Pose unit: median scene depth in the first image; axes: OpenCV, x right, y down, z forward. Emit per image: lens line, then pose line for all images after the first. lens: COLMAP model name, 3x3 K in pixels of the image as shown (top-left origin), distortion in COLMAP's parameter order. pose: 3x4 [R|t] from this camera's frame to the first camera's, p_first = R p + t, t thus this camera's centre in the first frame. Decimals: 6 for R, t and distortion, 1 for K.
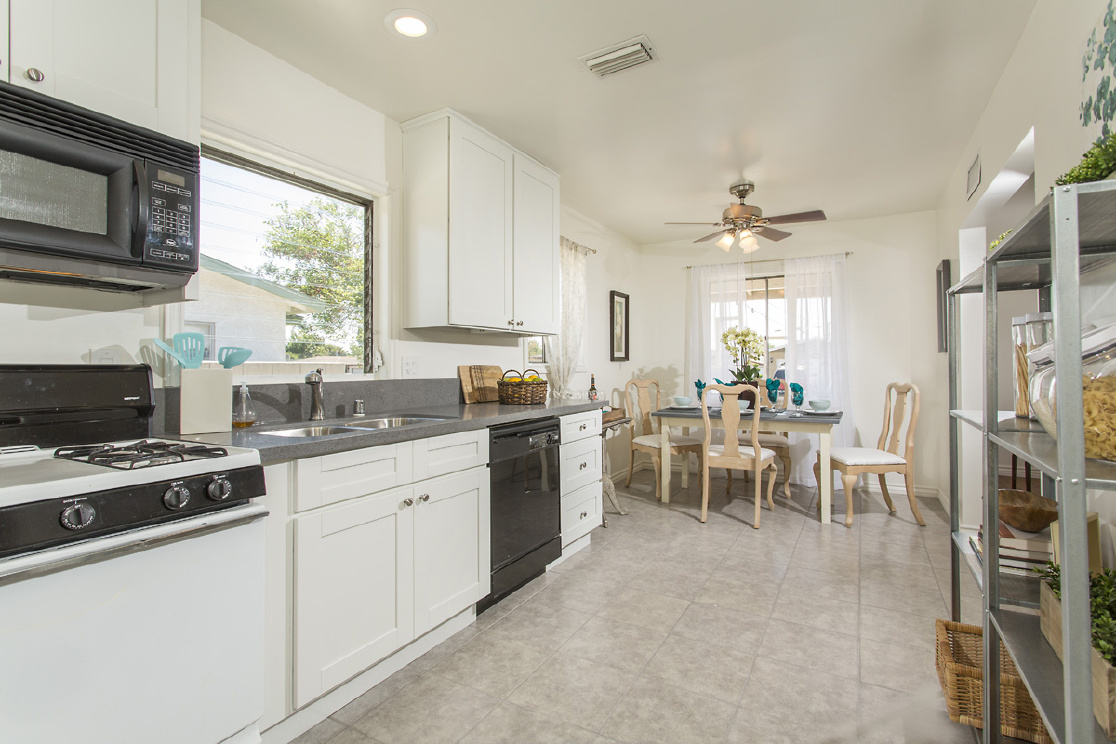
lens RADIAL K [[532.5, 0, 547.1], [0, 532.5, 360.6], [0, 0, 1]] dist [-0.000755, 0.000147]
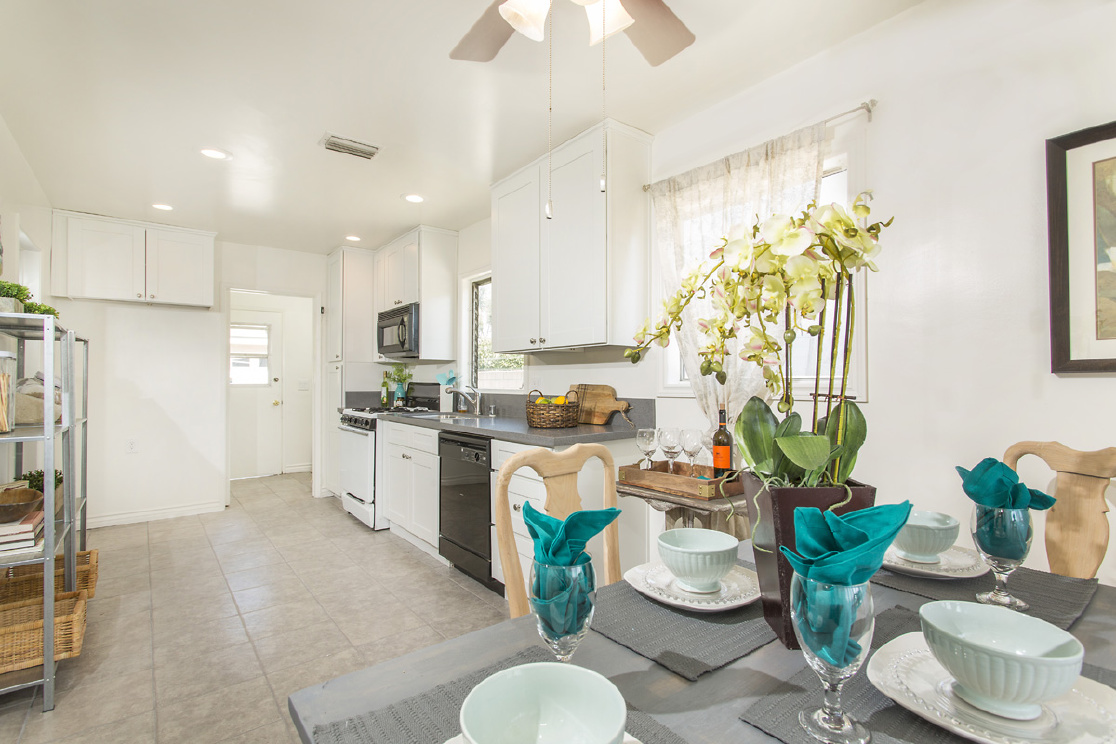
lens RADIAL K [[535.1, 0, 558.0], [0, 535.1, 372.0], [0, 0, 1]] dist [0.001064, 0.000421]
pose [[-0.370125, -0.012257, -0.928901, 0.761329], [0.012582, 0.999755, -0.018205, 0.003310], [0.928897, -0.018425, -0.369880, 1.275022]]
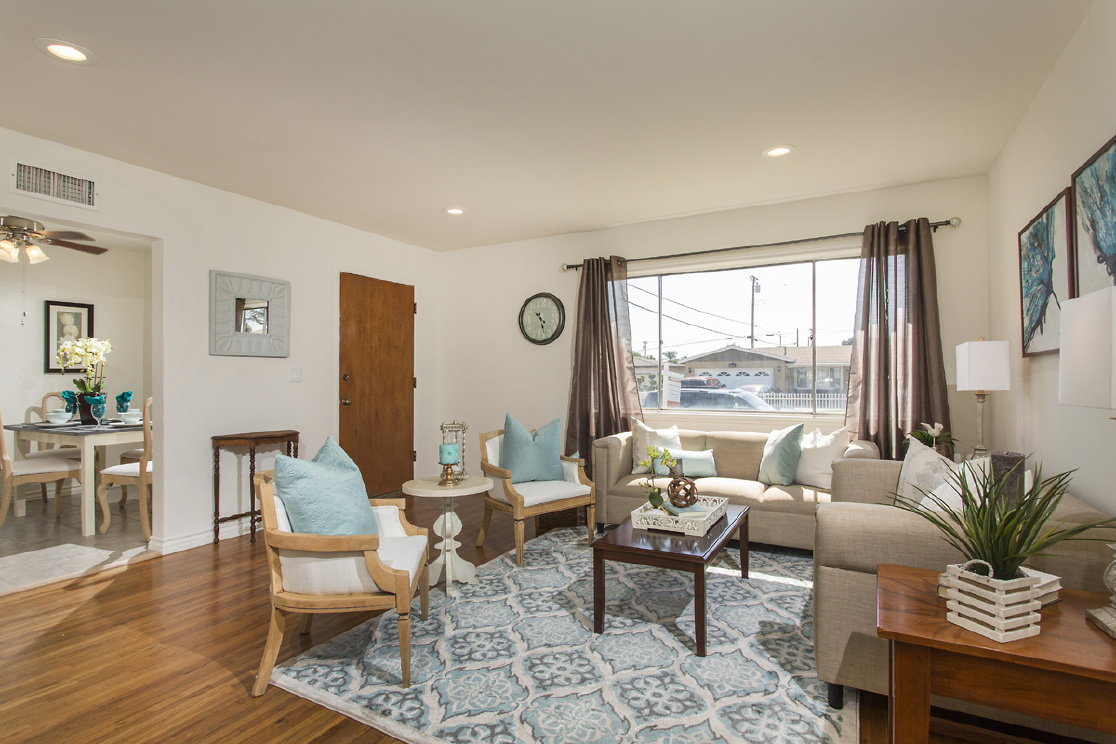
lens RADIAL K [[560.0, 0, 558.0], [0, 560.0, 372.0], [0, 0, 1]] dist [0.000295, 0.000114]
pose [[0.999639, -0.000495, 0.026878, 1.553789], [0.000441, 0.999998, 0.002043, -0.003074], [-0.026879, -0.002031, 0.999637, -0.083029]]
